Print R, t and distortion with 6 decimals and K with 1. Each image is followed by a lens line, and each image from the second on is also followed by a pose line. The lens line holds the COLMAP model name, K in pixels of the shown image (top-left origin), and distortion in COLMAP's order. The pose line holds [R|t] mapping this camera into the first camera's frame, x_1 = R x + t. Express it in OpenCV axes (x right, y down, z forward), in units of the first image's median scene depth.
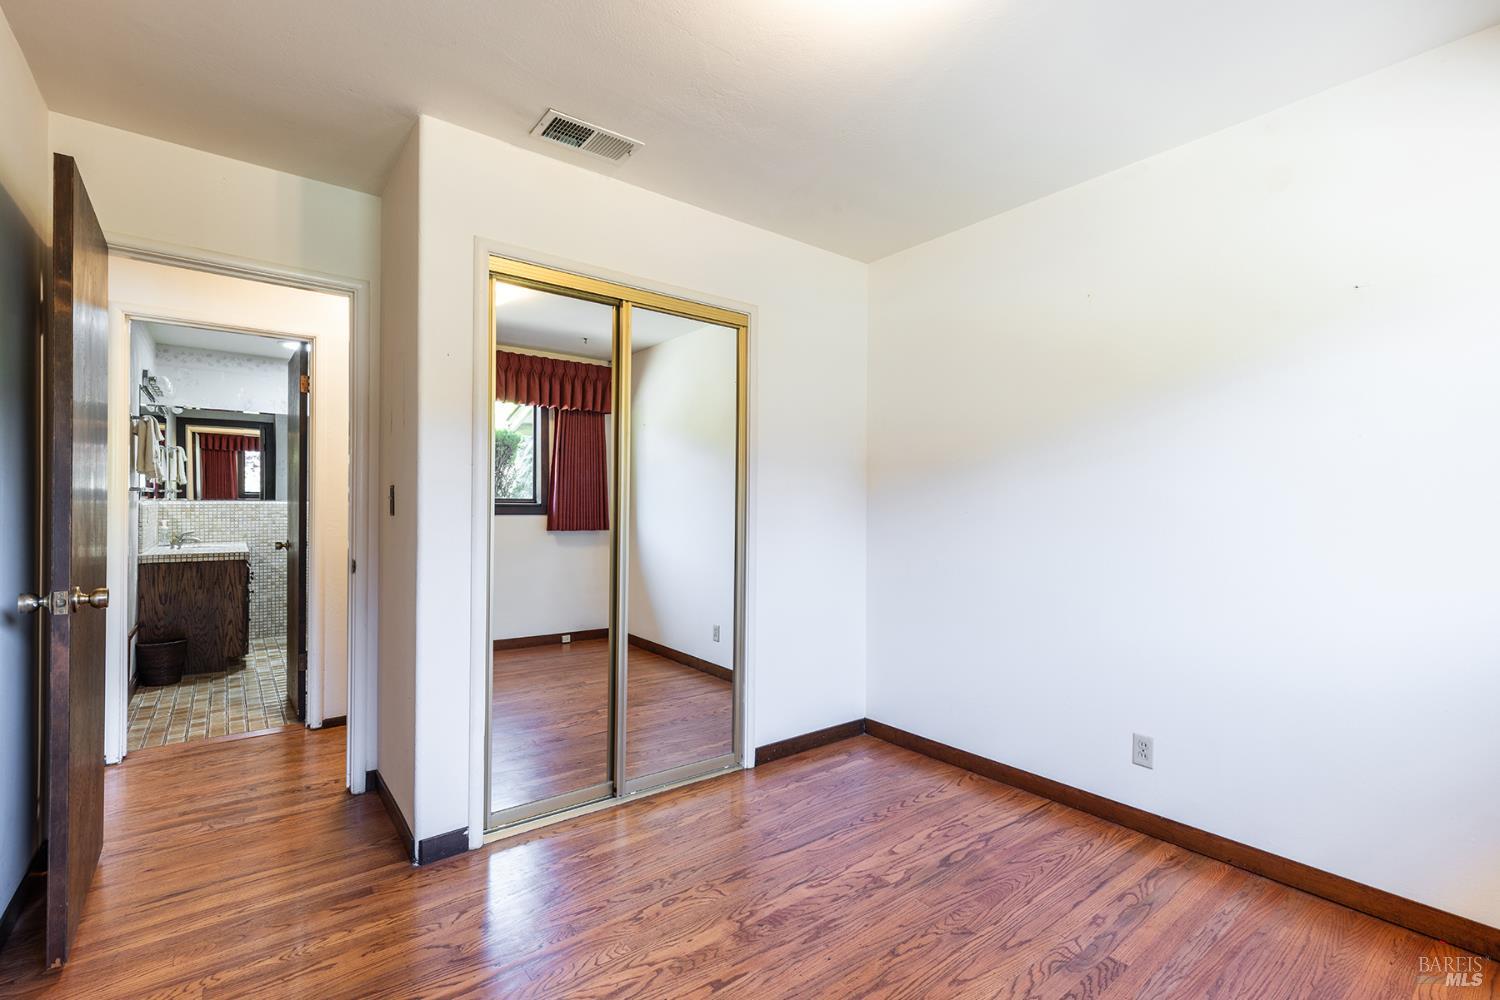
lens RADIAL K [[671.4, 0, 748.9], [0, 671.4, 501.0], [0, 0, 1]] dist [0.002257, 0.000829]
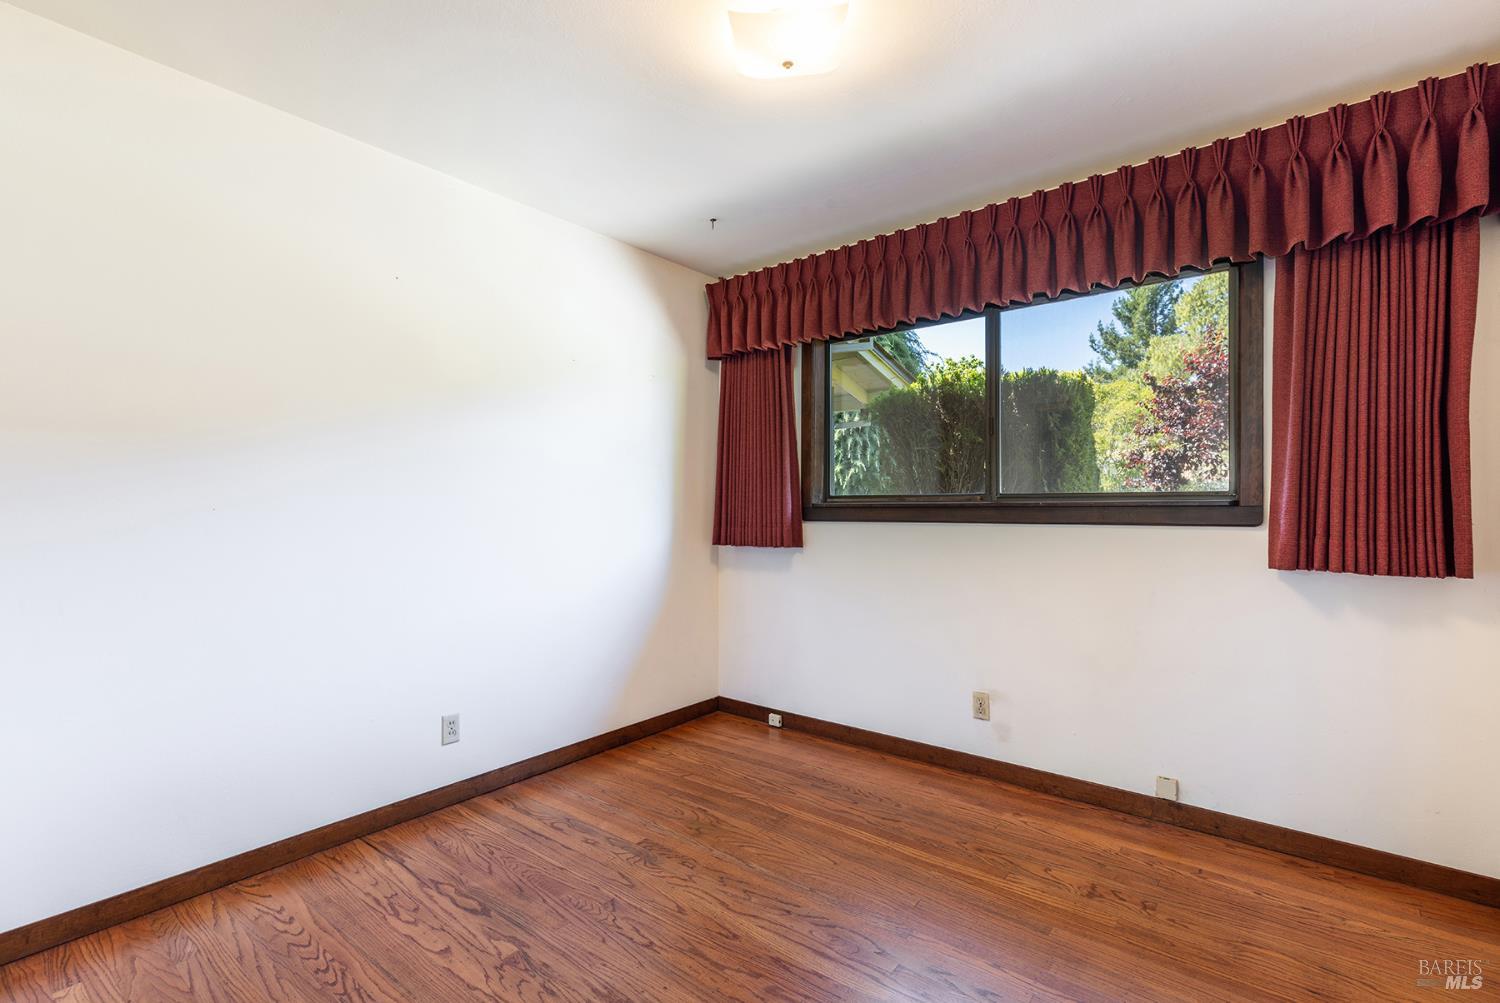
lens RADIAL K [[671.4, 0, 750.2], [0, 671.4, 507.1], [0, 0, 1]] dist [0.002257, 0.000829]
pose [[-0.212117, -0.009110, 0.977202, -0.618282], [-0.003836, 0.999957, 0.008490, 0.002638], [-0.977237, -0.001948, -0.212143, 0.823789]]
